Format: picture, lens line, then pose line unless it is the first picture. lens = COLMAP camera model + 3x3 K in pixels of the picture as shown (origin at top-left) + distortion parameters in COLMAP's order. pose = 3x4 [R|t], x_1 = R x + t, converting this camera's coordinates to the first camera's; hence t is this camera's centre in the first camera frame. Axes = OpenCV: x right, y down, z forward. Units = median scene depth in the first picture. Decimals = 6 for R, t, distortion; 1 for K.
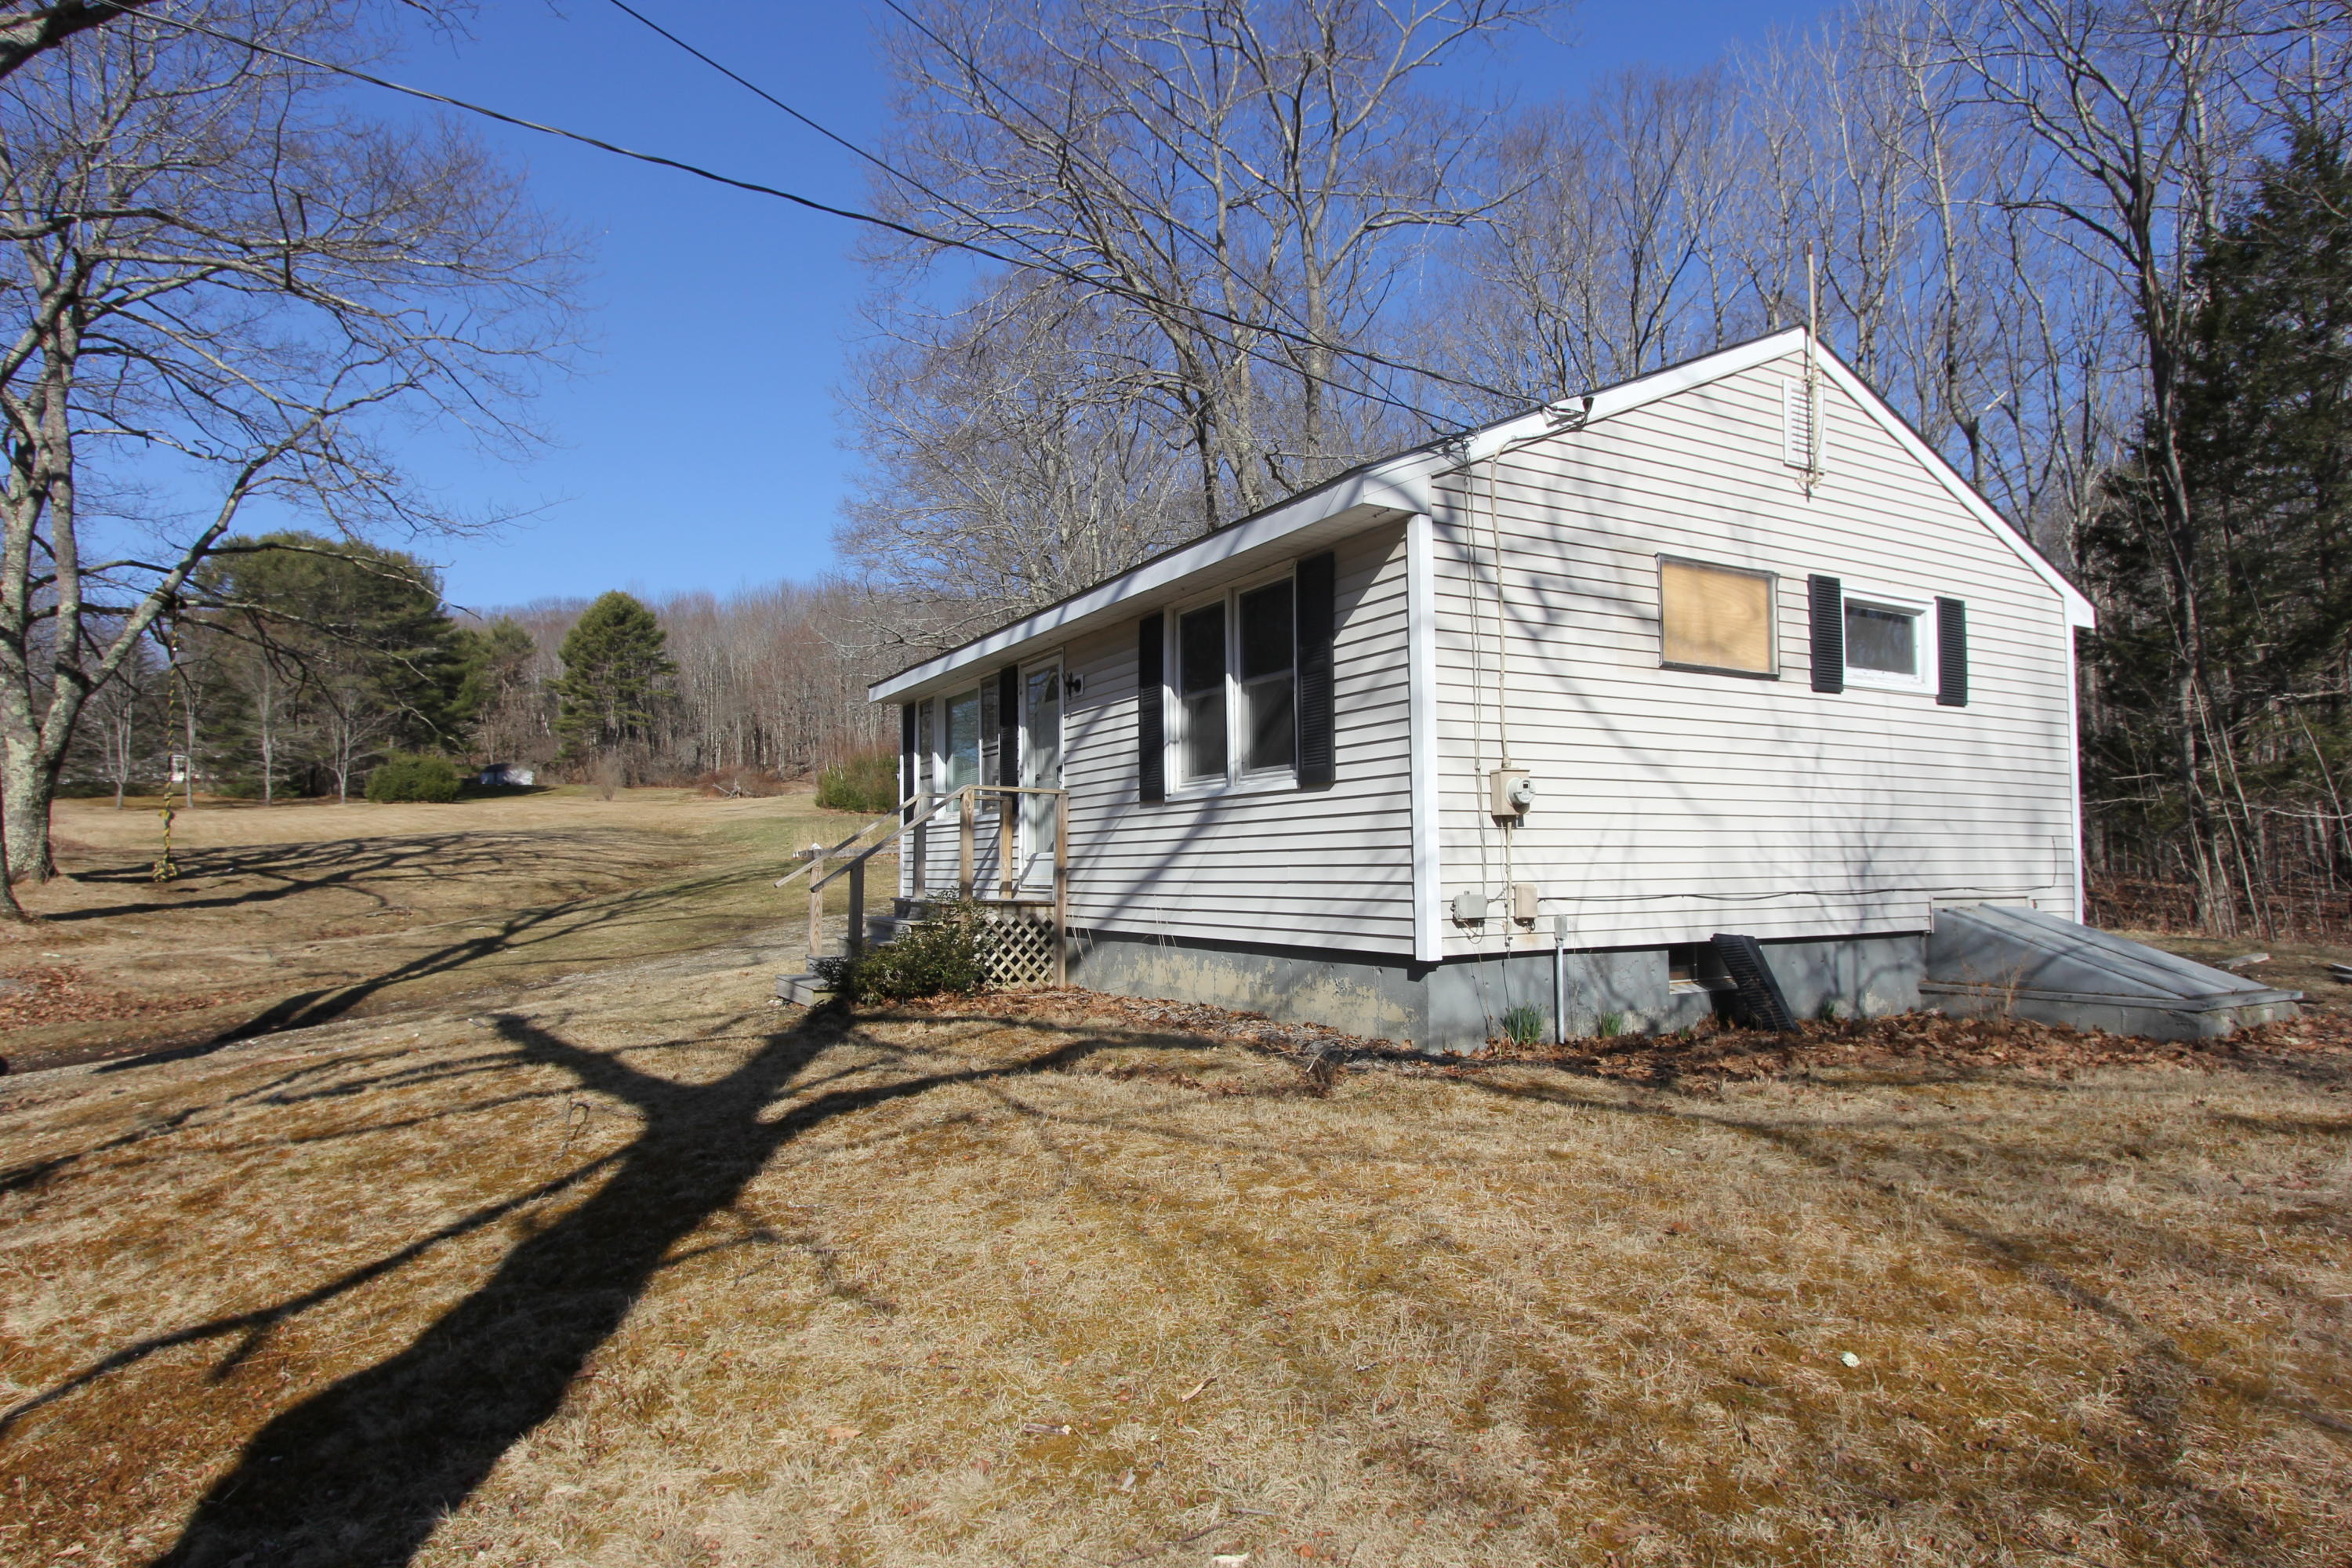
lens RADIAL K [[1294.1, 0, 1134.6], [0, 1294.1, 827.2], [0, 0, 1]] dist [-0.002585, -0.000313]
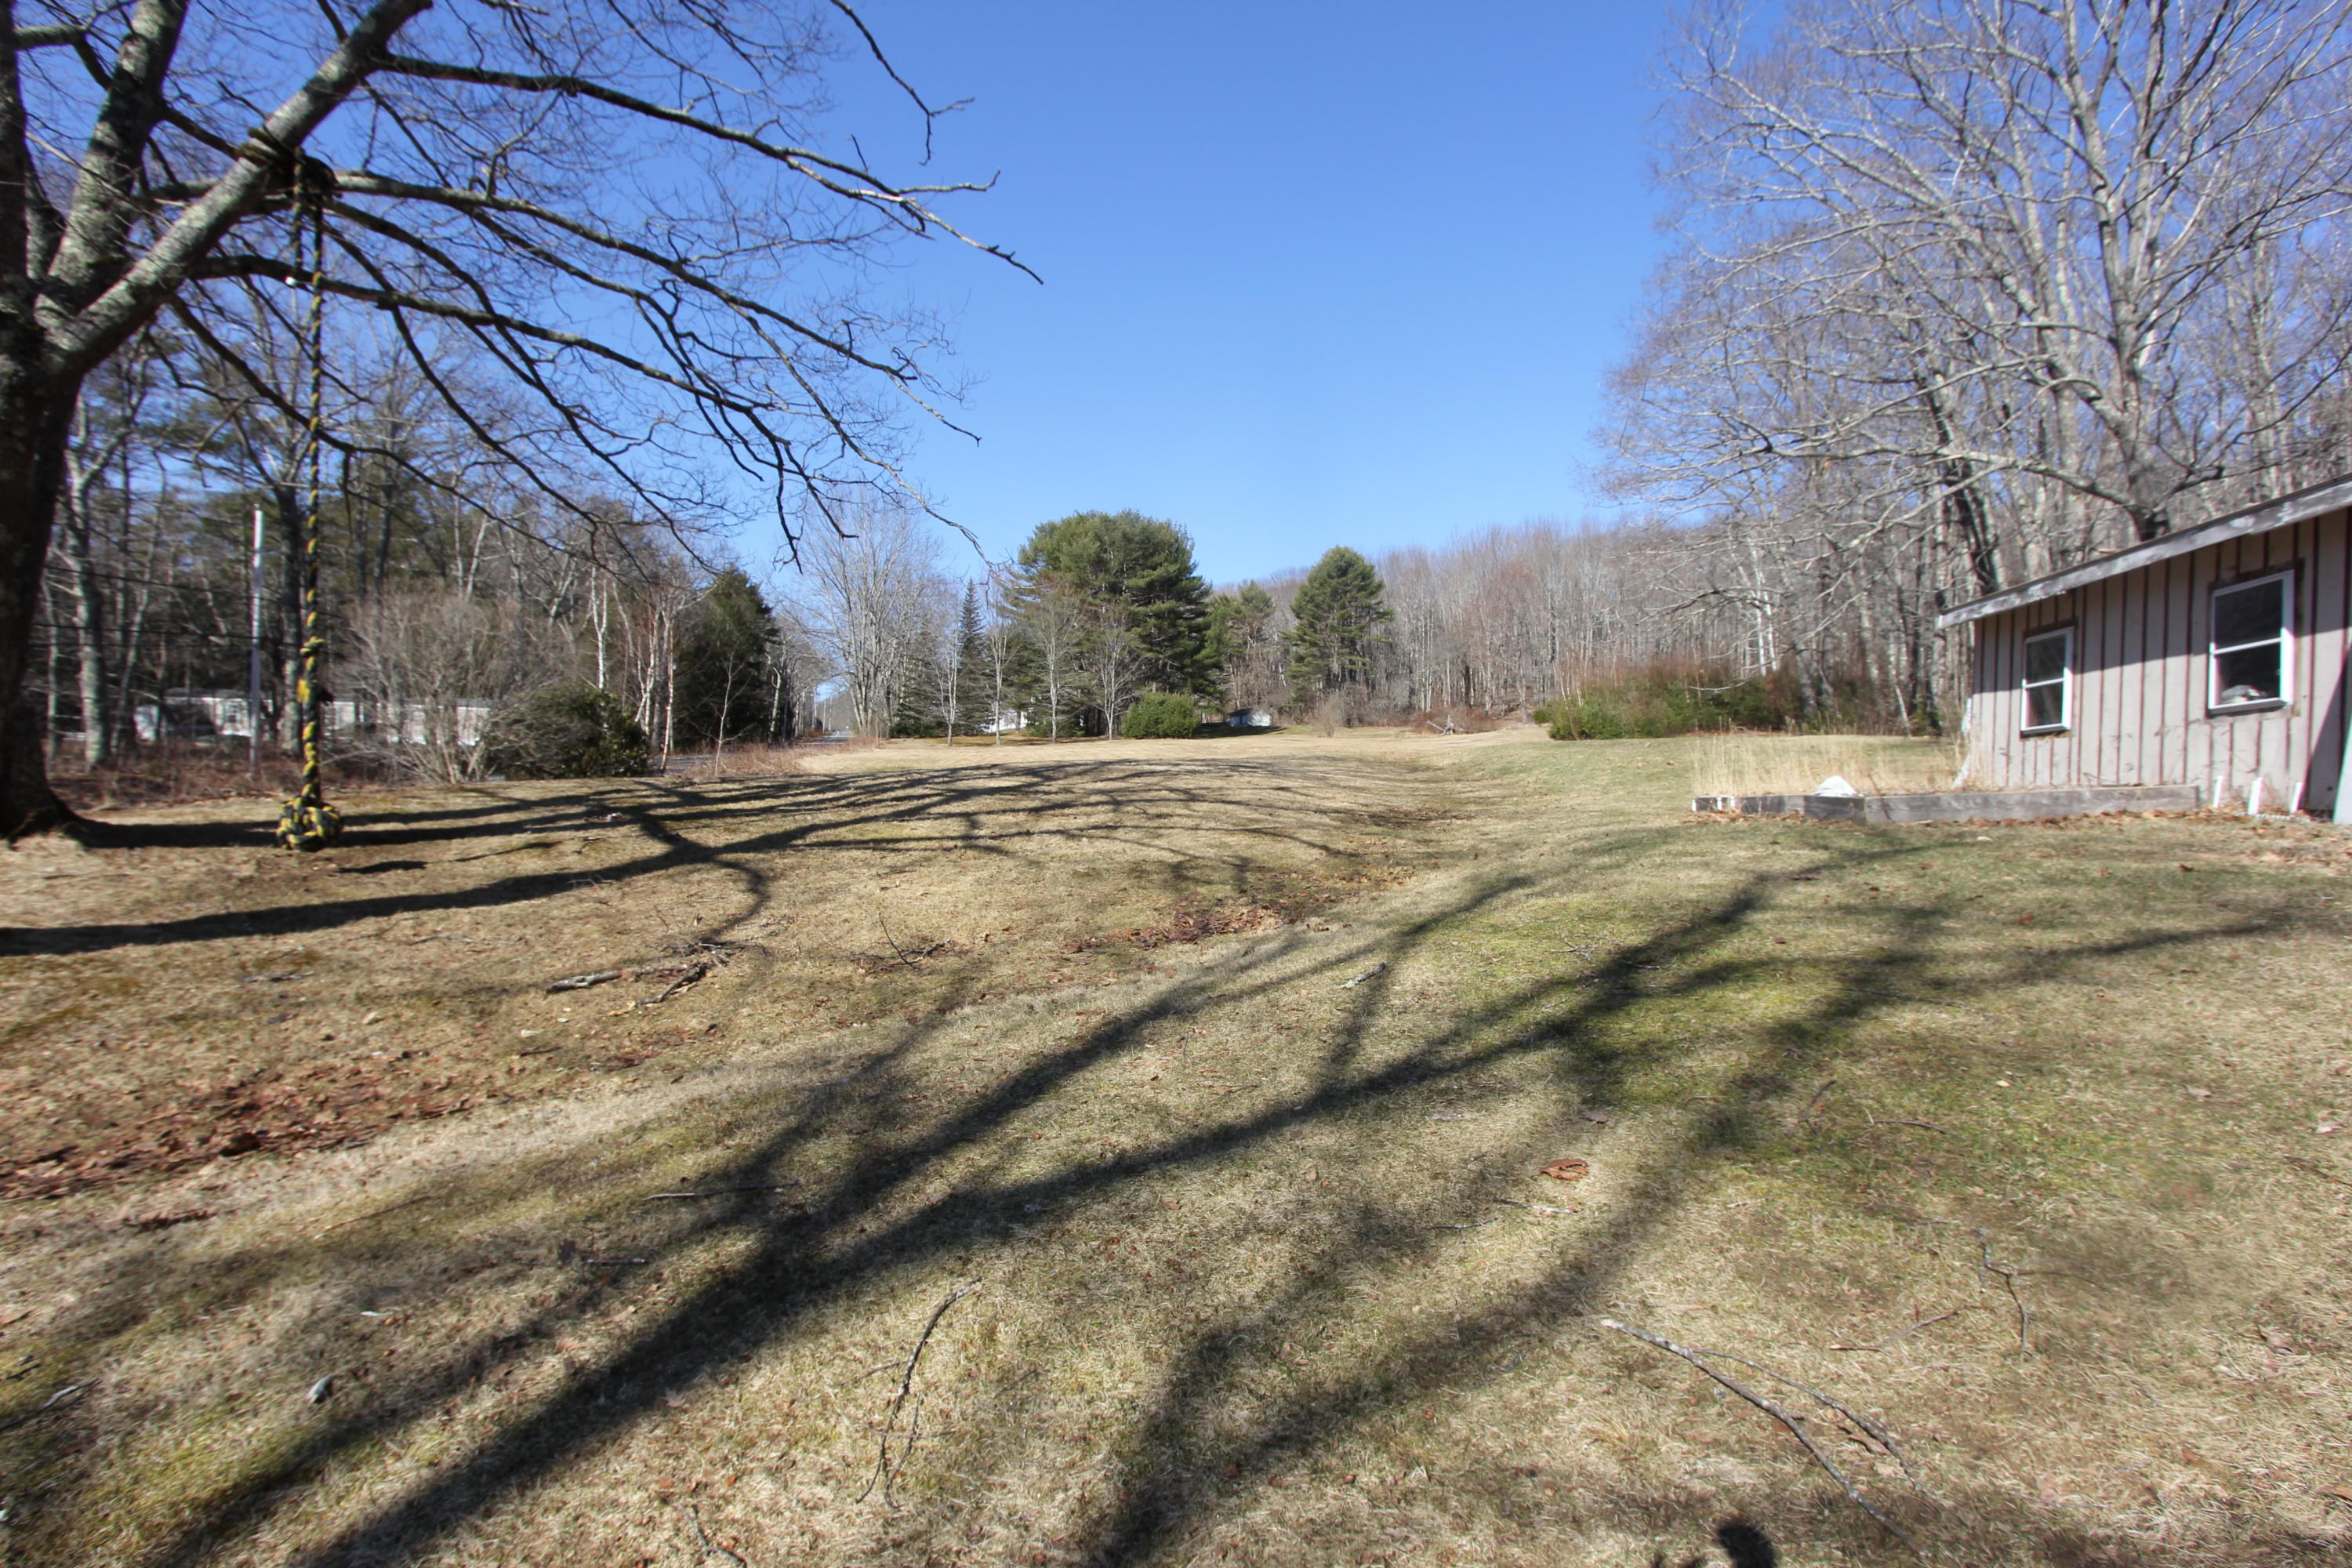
lens RADIAL K [[1082.5, 0, 1173.9], [0, 1082.5, 797.7], [0, 0, 1]] dist [0.001101, 0.000025]
pose [[0.861128, 0.019509, -0.508013, -0.054732], [-0.005052, 0.999542, 0.029821, 0.002169], [0.508363, -0.023113, 0.860833, 0.141435]]
